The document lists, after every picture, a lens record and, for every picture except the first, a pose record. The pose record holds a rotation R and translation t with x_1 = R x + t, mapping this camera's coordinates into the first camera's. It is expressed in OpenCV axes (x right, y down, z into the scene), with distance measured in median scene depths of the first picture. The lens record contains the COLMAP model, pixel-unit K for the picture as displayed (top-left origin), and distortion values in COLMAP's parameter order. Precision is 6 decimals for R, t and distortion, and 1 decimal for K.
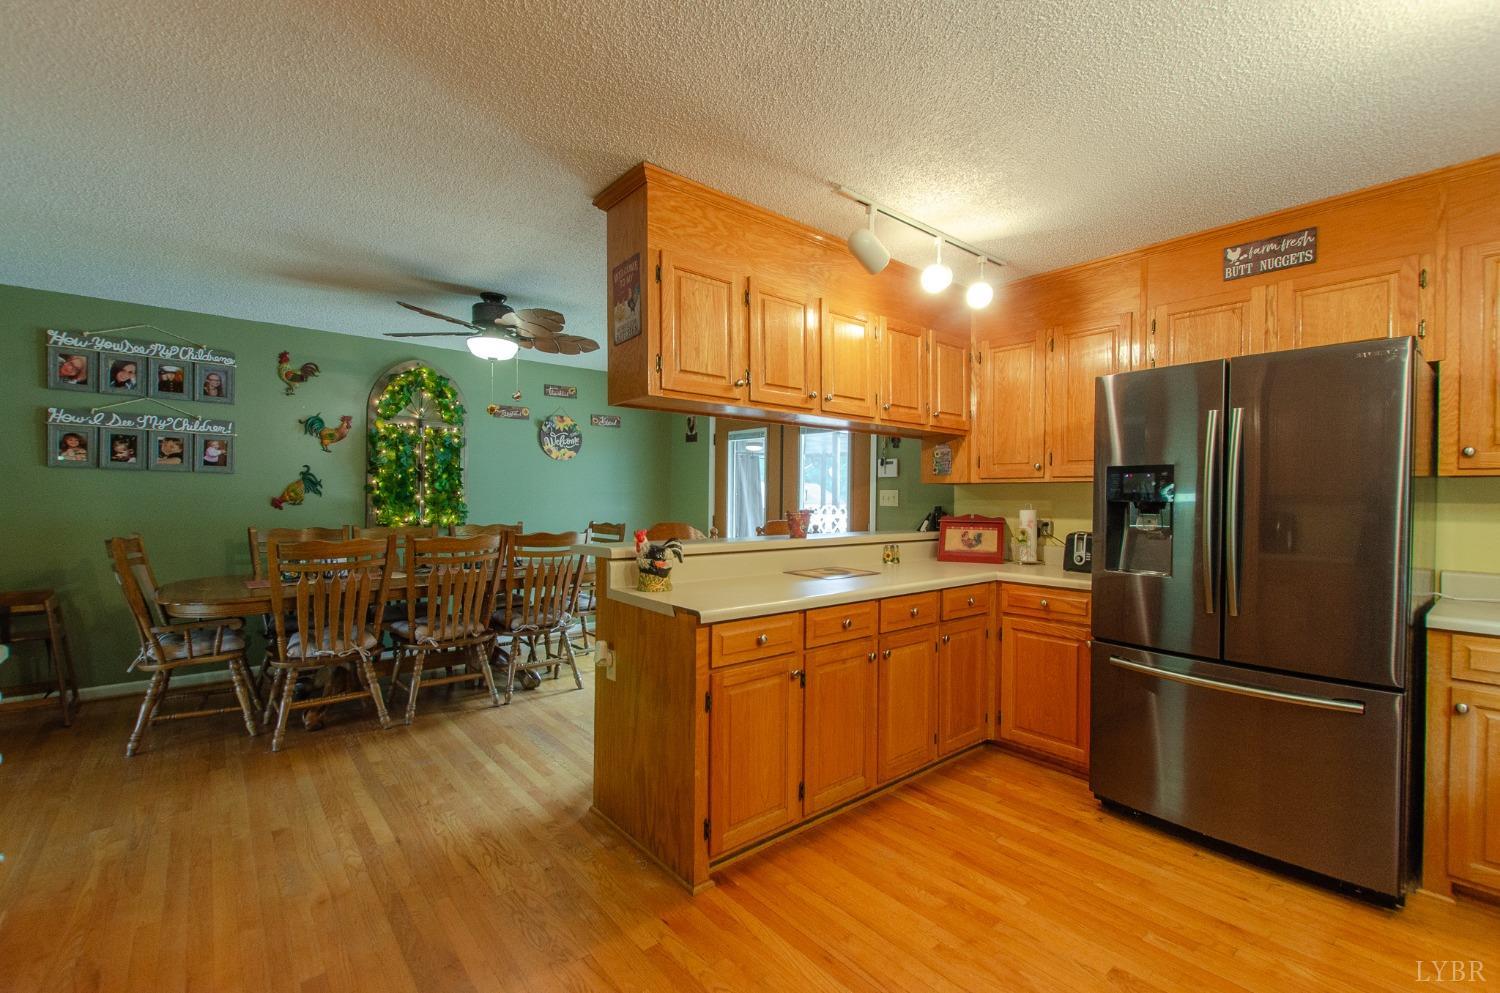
lens RADIAL K [[643.4, 0, 756.7], [0, 643.4, 499.8], [0, 0, 1]] dist [0.004047, -0.001150]
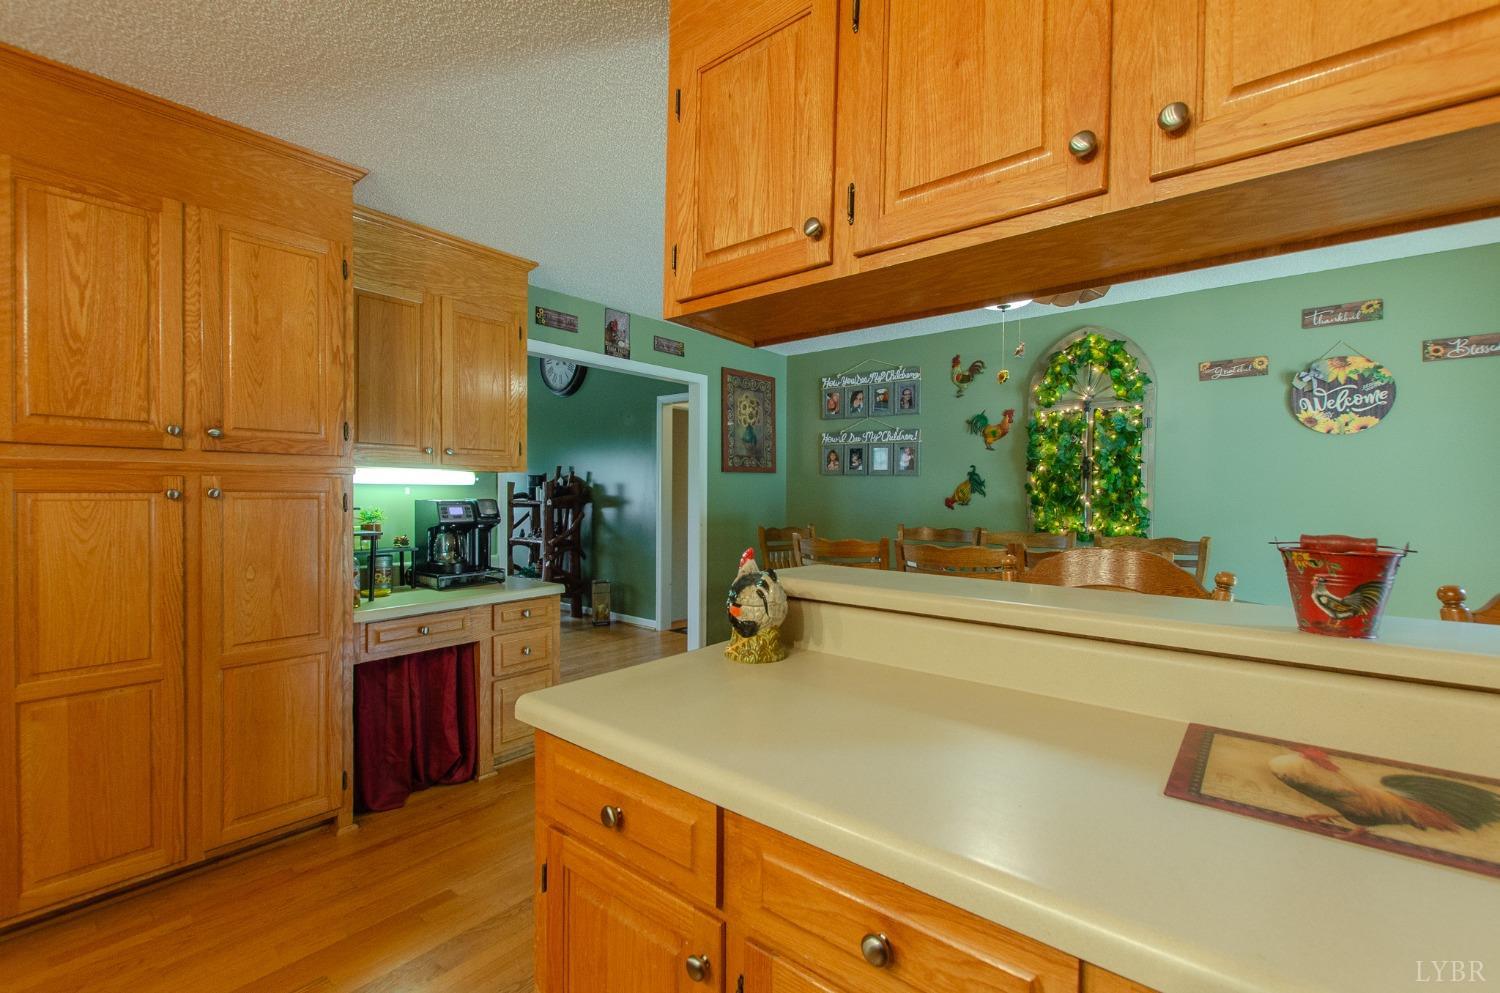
lens RADIAL K [[643.4, 0, 752.2], [0, 643.4, 494.9], [0, 0, 1]] dist [0.004047, -0.001150]
pose [[0.172936, -0.001261, -0.984932, 0.214718], [-0.009271, 0.999953, -0.002908, -0.002296], [0.984889, 0.009634, 0.172916, 0.499193]]
